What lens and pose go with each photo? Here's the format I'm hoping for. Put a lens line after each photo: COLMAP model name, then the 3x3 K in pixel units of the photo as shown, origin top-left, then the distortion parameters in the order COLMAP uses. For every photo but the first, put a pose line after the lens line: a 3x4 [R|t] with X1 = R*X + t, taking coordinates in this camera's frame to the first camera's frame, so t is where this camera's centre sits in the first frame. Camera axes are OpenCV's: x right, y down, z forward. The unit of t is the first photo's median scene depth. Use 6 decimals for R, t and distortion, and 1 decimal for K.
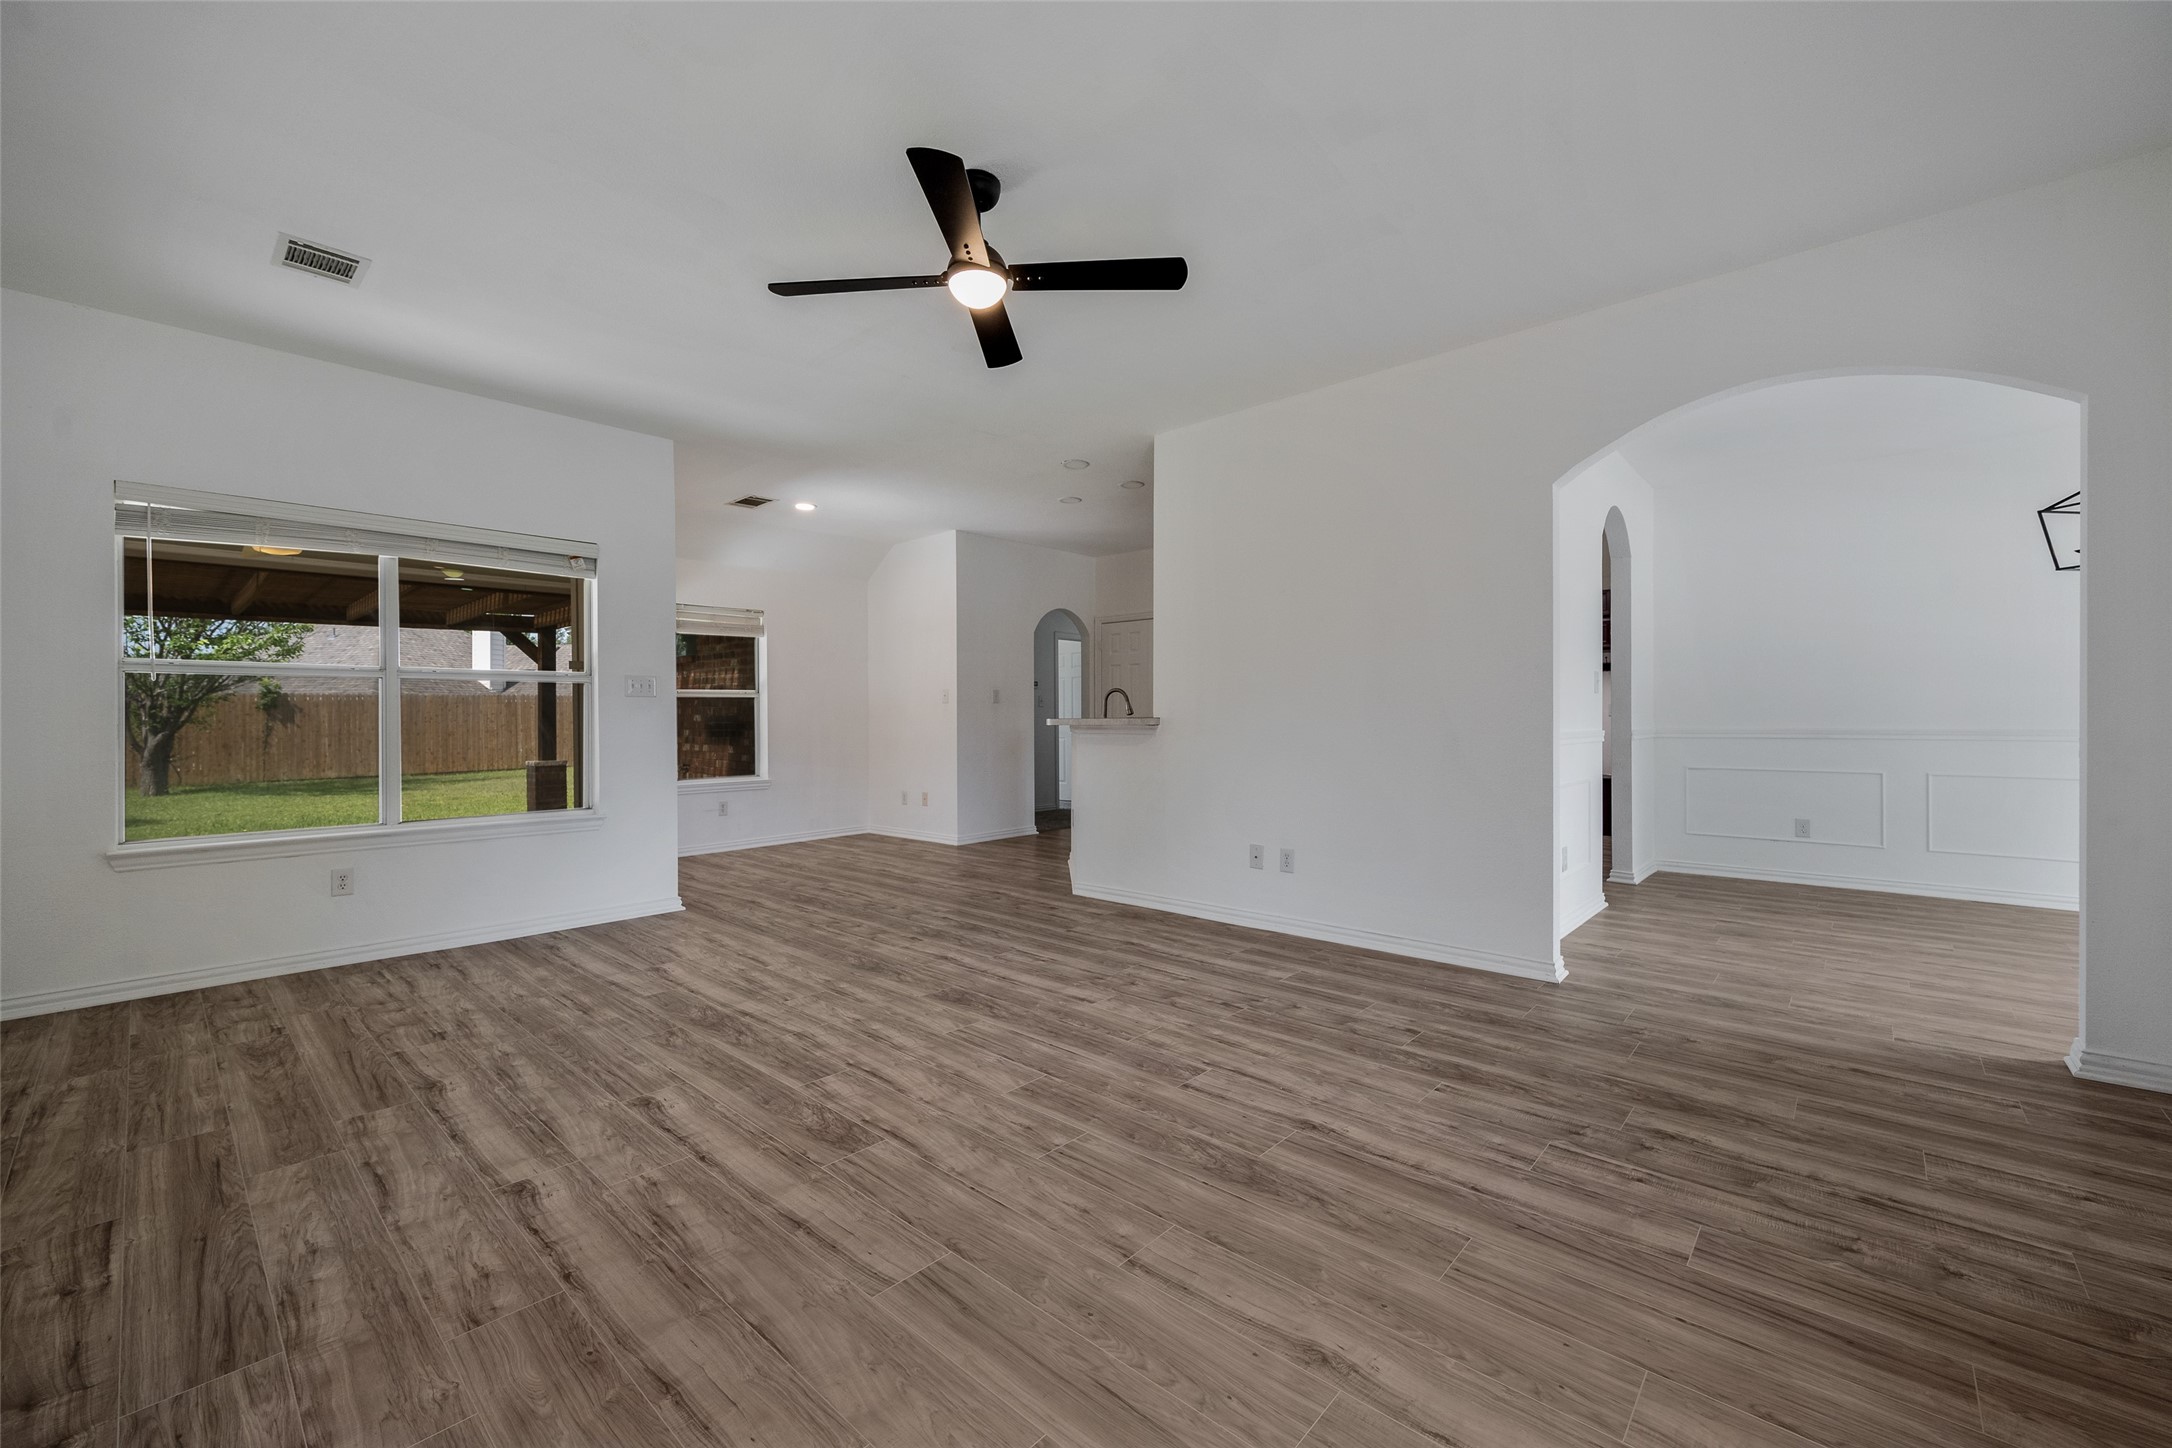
lens RADIAL K [[865.5, 0, 1080.5], [0, 865.5, 721.6], [0, 0, 1]] dist [-0.005565, 0.001249]
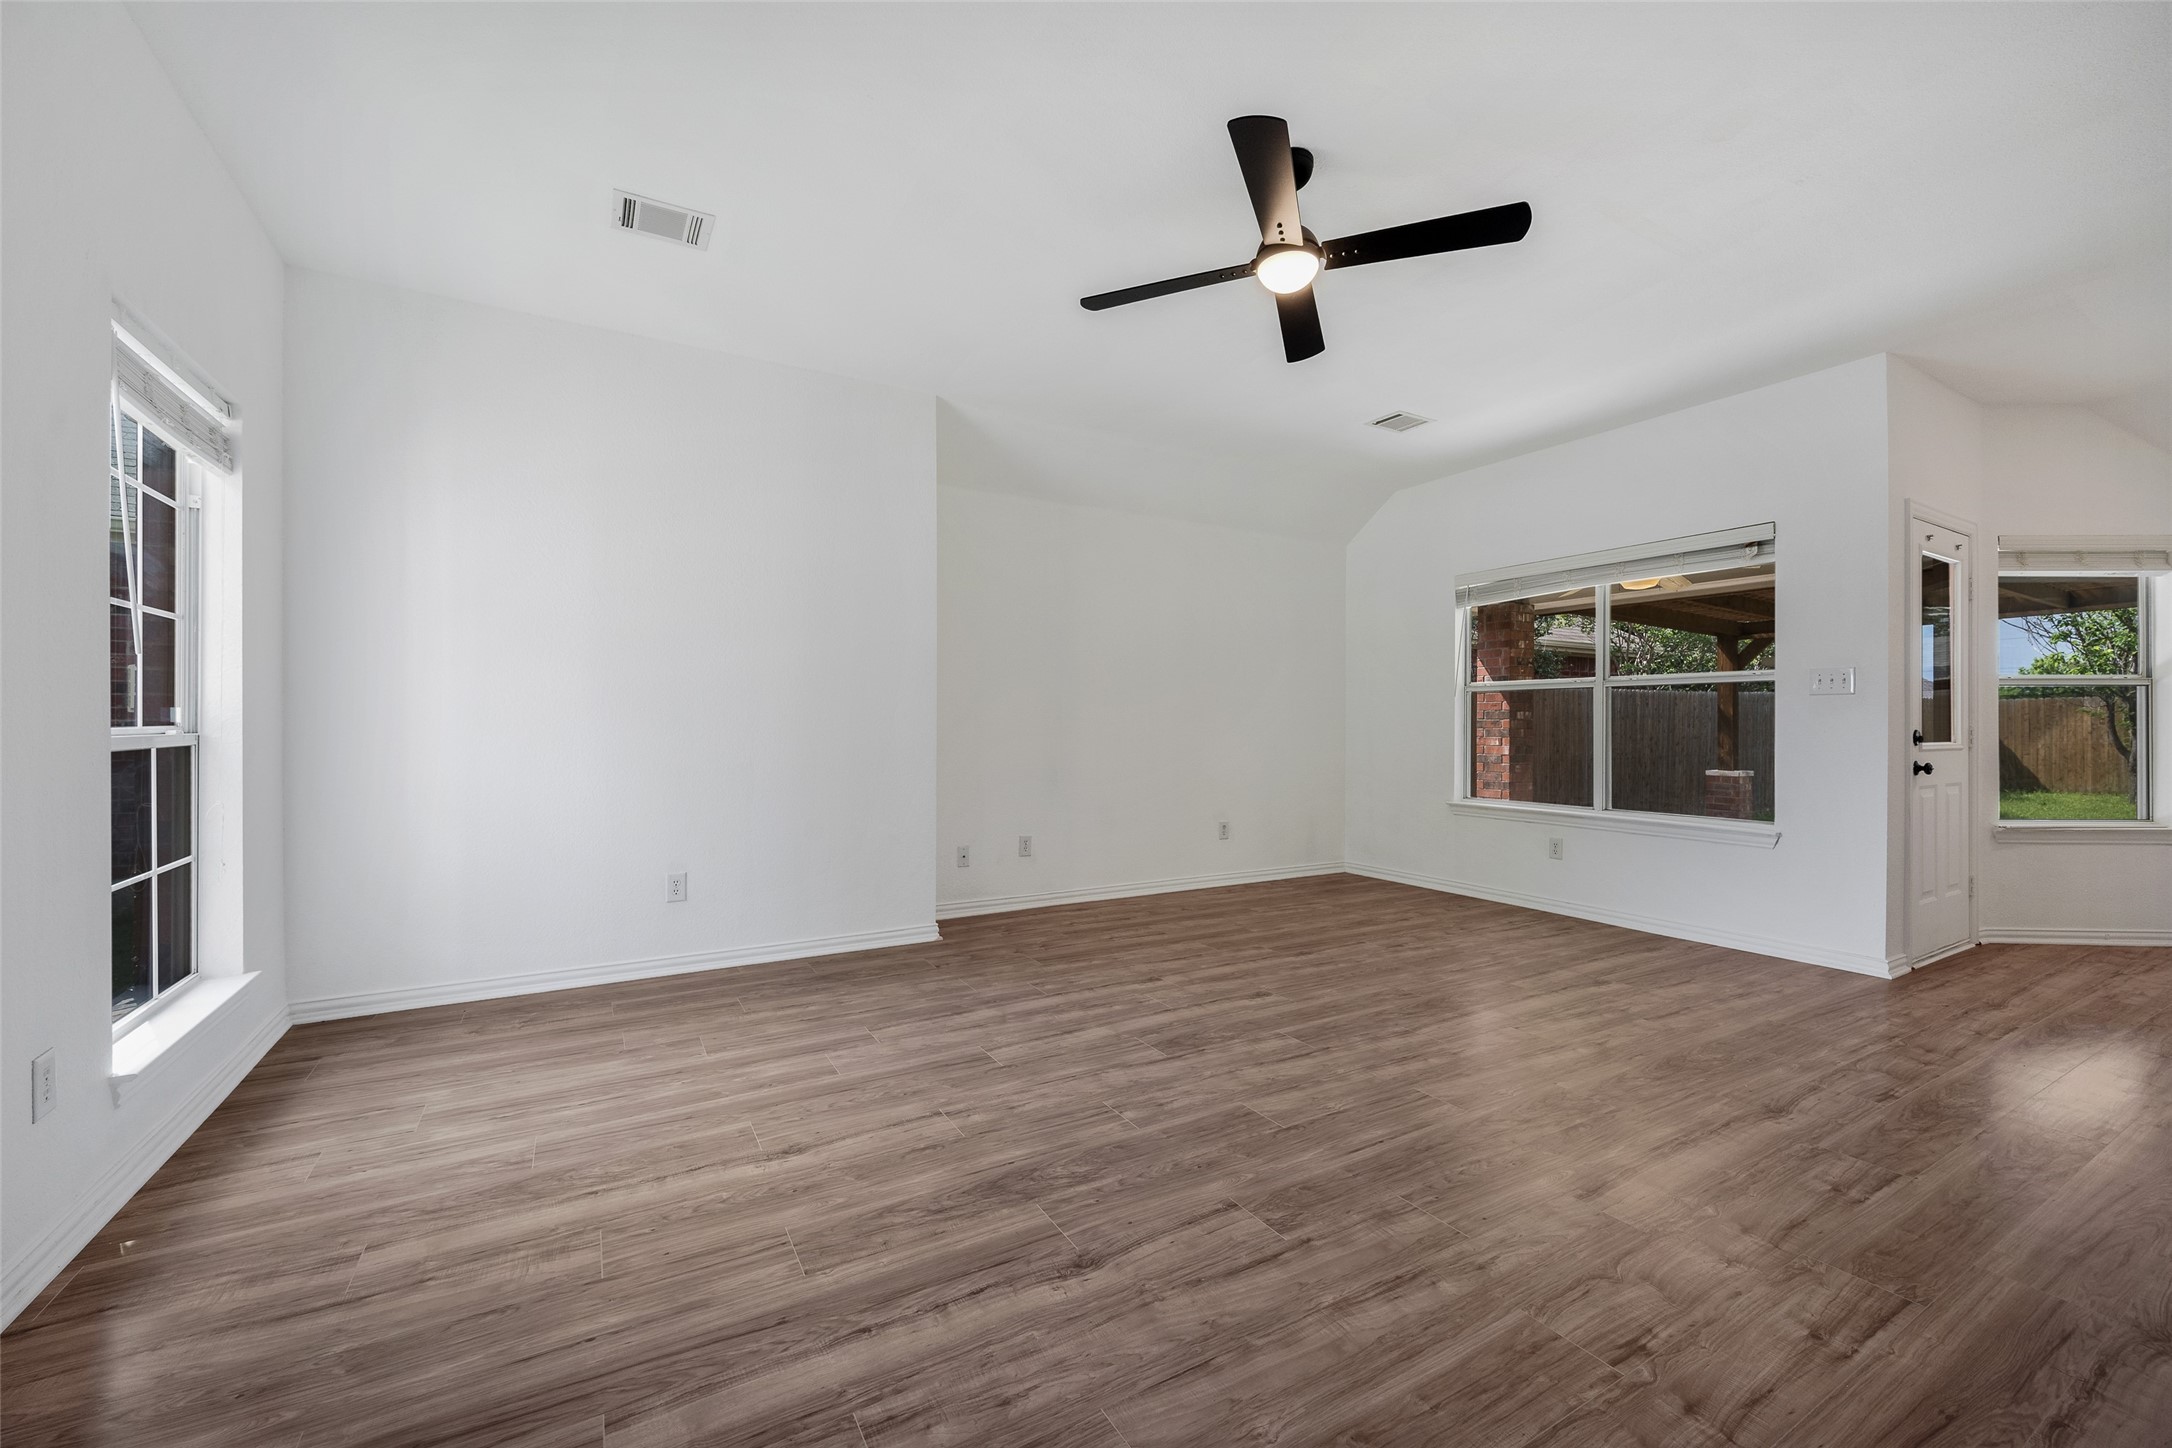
lens RADIAL K [[865.5, 0, 1087.6], [0, 865.5, 724.0], [0, 0, 1]] dist [-0.005565, 0.001249]
pose [[-0.293378, 0.004965, -0.955984, 0.893530], [-0.005614, 0.999960, 0.006916, -0.005102], [0.955980, 0.007396, -0.293338, 1.113326]]
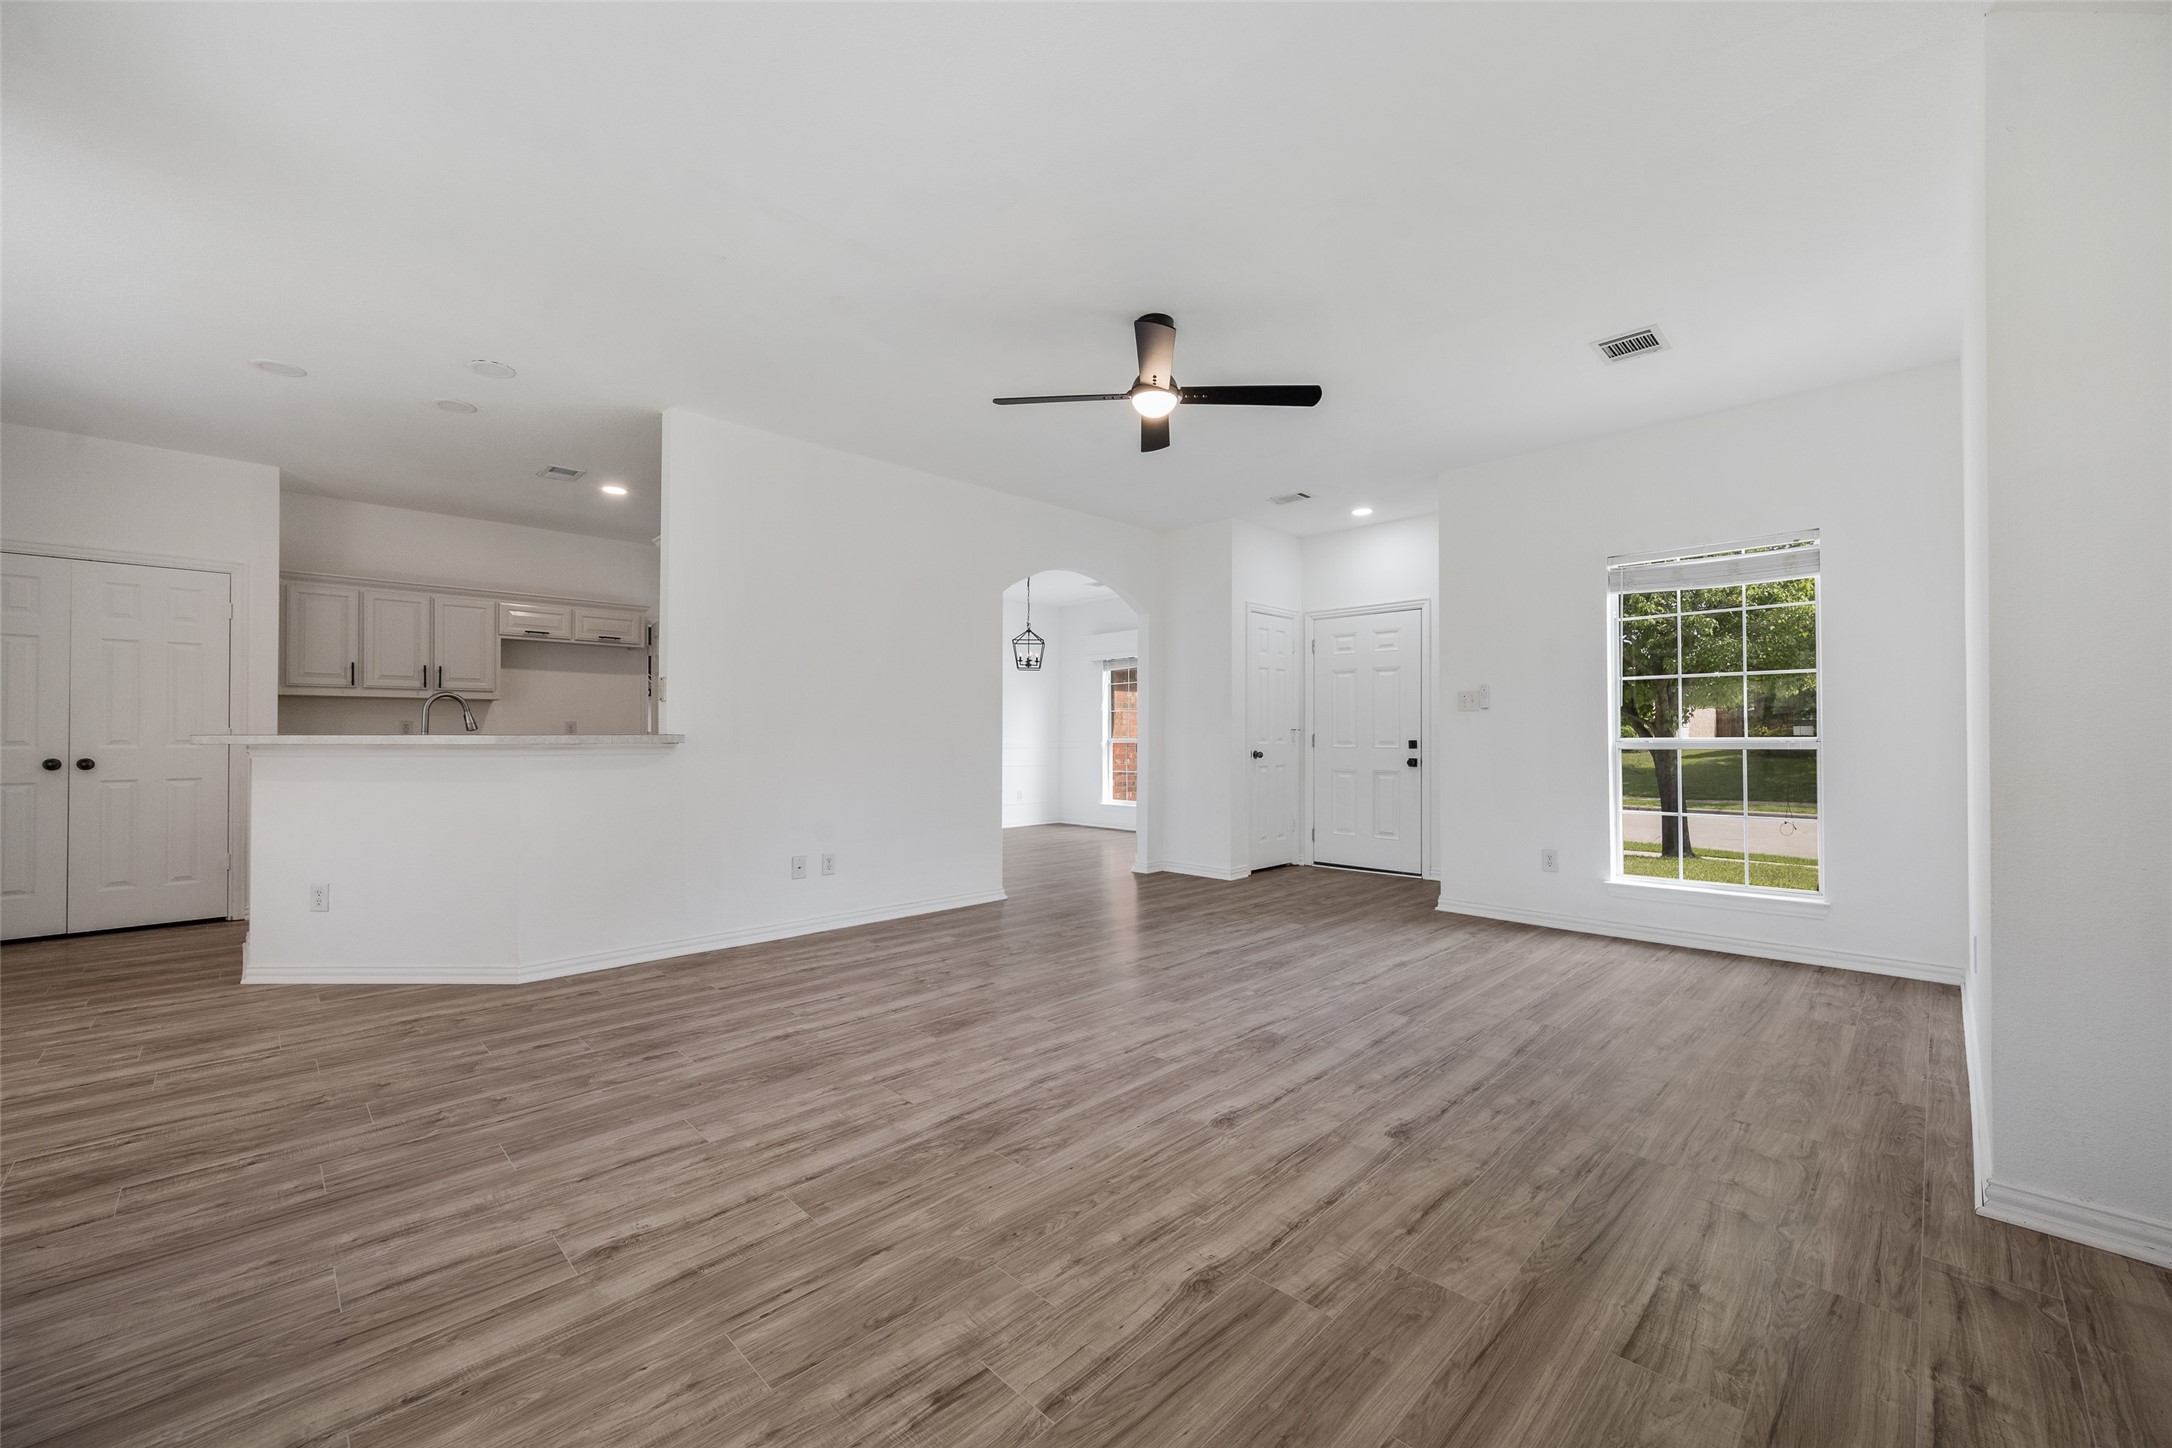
lens RADIAL K [[865.5, 0, 1090.7], [0, 865.5, 740.1], [0, 0, 1]] dist [-0.005565, 0.001249]
pose [[0.039269, 0.000677, 0.999228, -1.445049], [0.005925, 0.999982, -0.000910, 0.014427], [-0.999211, 0.005956, 0.039264, 1.085039]]
